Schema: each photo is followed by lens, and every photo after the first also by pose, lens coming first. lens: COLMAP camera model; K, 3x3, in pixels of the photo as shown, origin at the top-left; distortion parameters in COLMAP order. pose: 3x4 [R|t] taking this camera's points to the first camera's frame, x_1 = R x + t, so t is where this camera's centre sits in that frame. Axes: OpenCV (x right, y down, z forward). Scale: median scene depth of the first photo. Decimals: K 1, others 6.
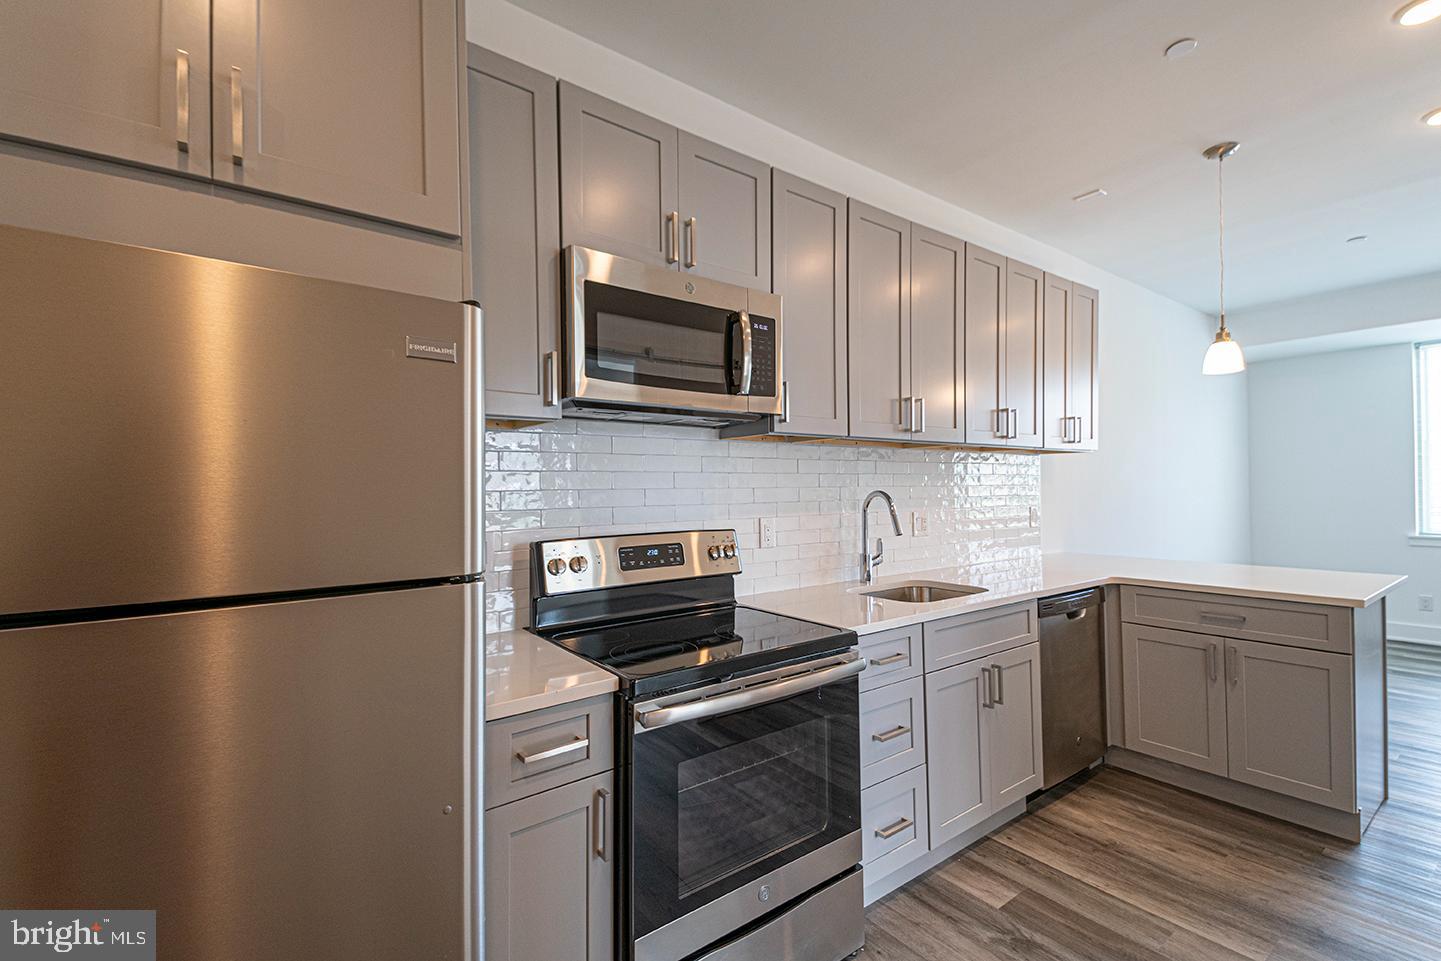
lens RADIAL K [[634.0, 0, 740.6], [0, 634.0, 478.7], [0, 0, 1]] dist [0.046193, -0.017308]
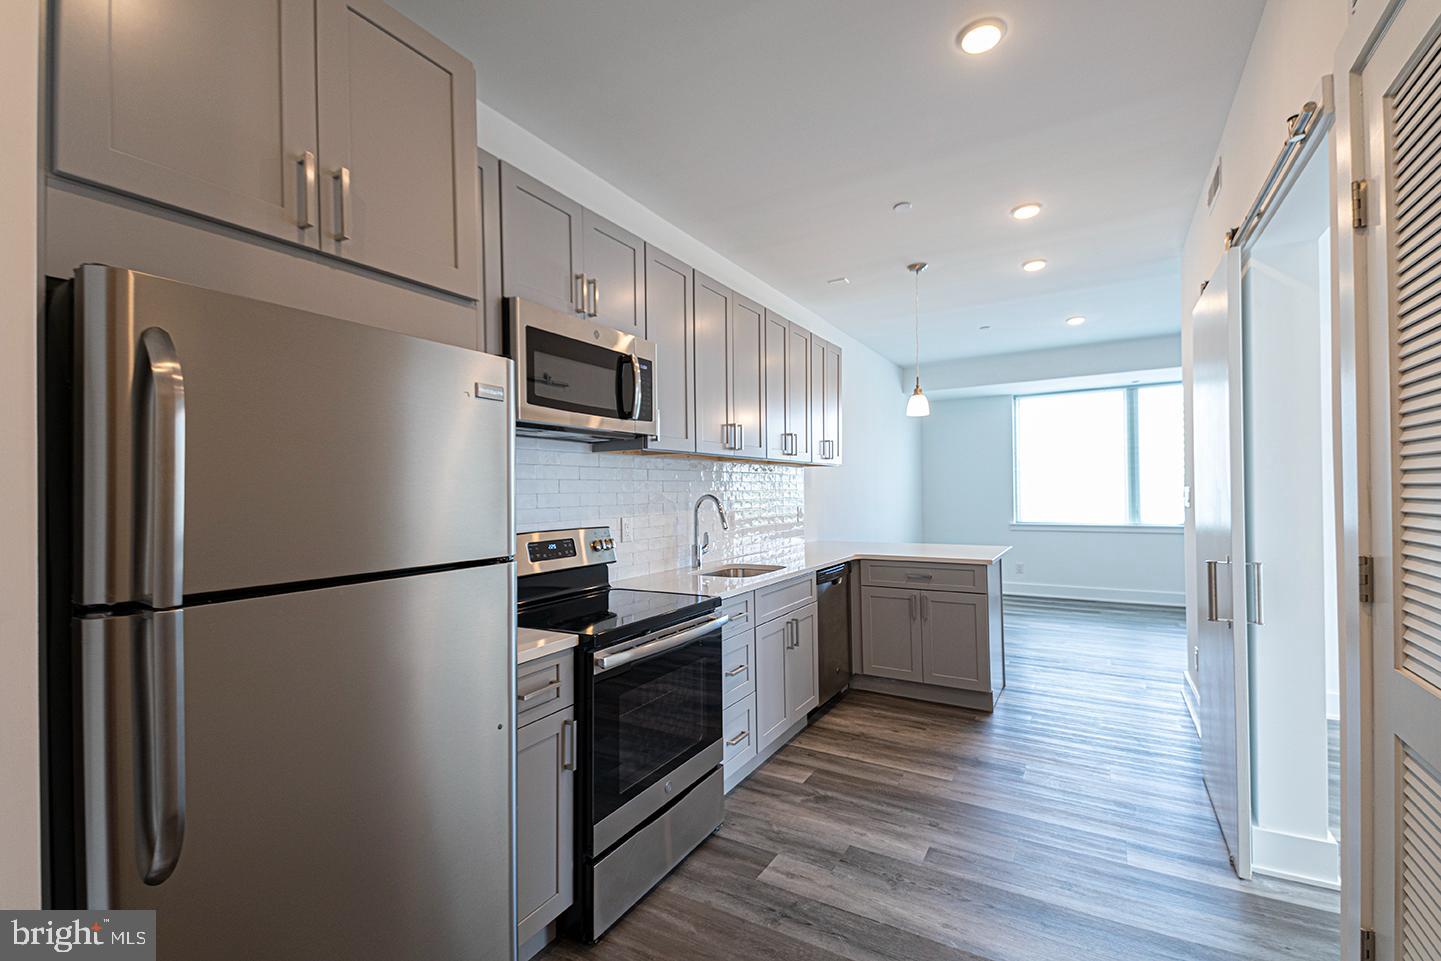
lens RADIAL K [[634.0, 0, 731.5], [0, 634.0, 485.1], [0, 0, 1]] dist [0.046193, -0.017308]
pose [[0.922091, -0.001927, 0.386967, -0.265262], [0.002504, 0.999996, -0.000989, 0.001066], [-0.386964, 0.001881, 0.922093, -0.224853]]
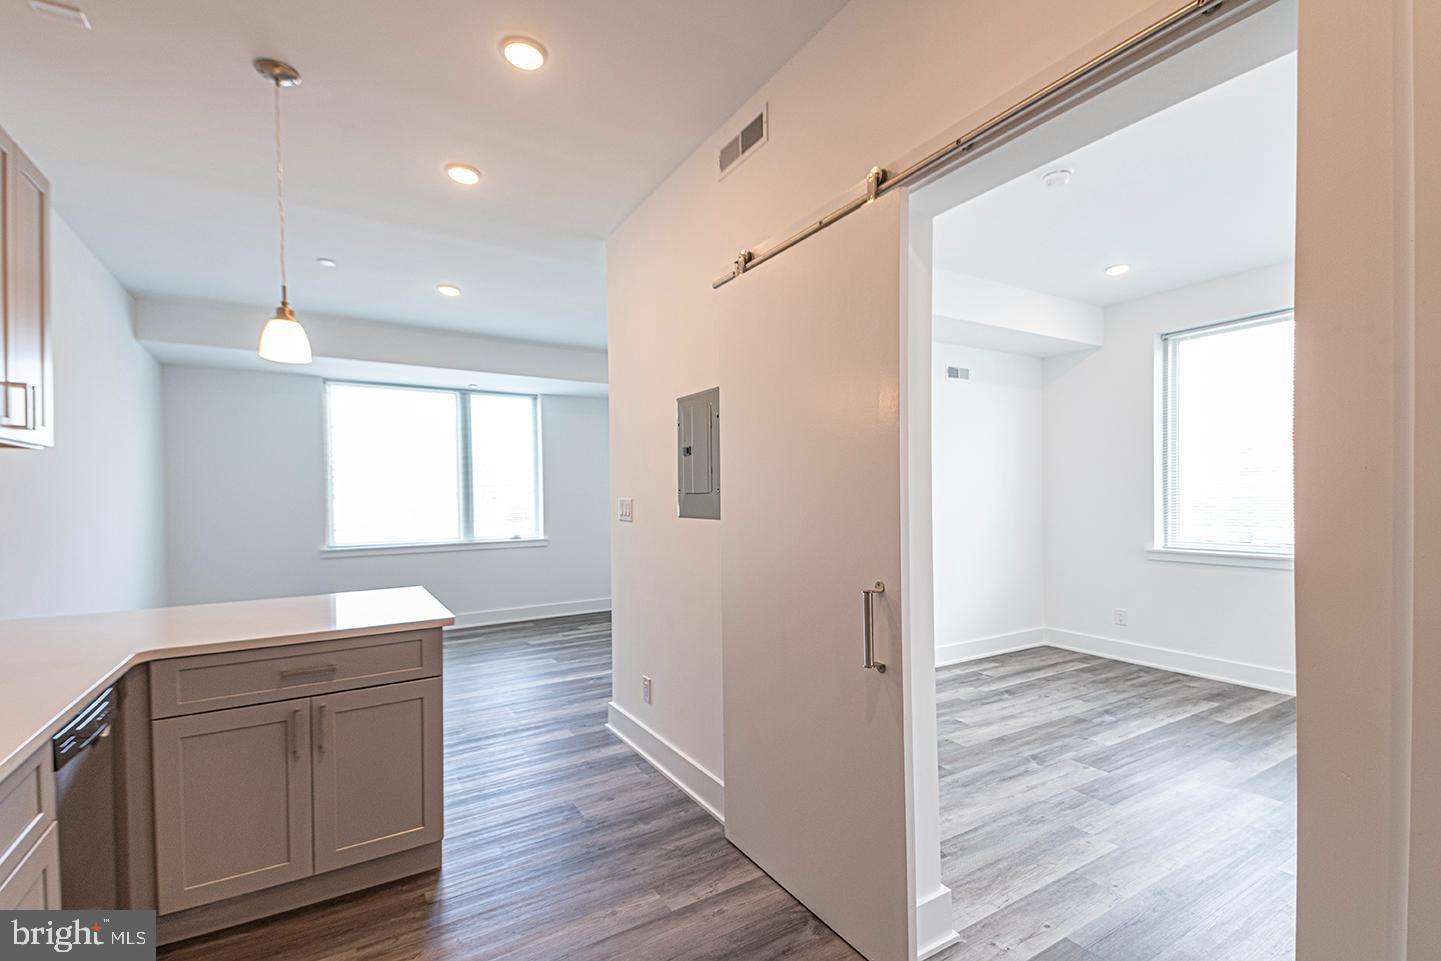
lens RADIAL K [[634.0, 0, 725.9], [0, 634.0, 498.7], [0, 0, 1]] dist [0.046193, -0.017308]
pose [[0.093472, 0.001255, 0.995621, 0.018871], [-0.001800, 0.999998, -0.001092, 0.005577], [-0.995620, -0.001690, 0.093474, 0.497129]]
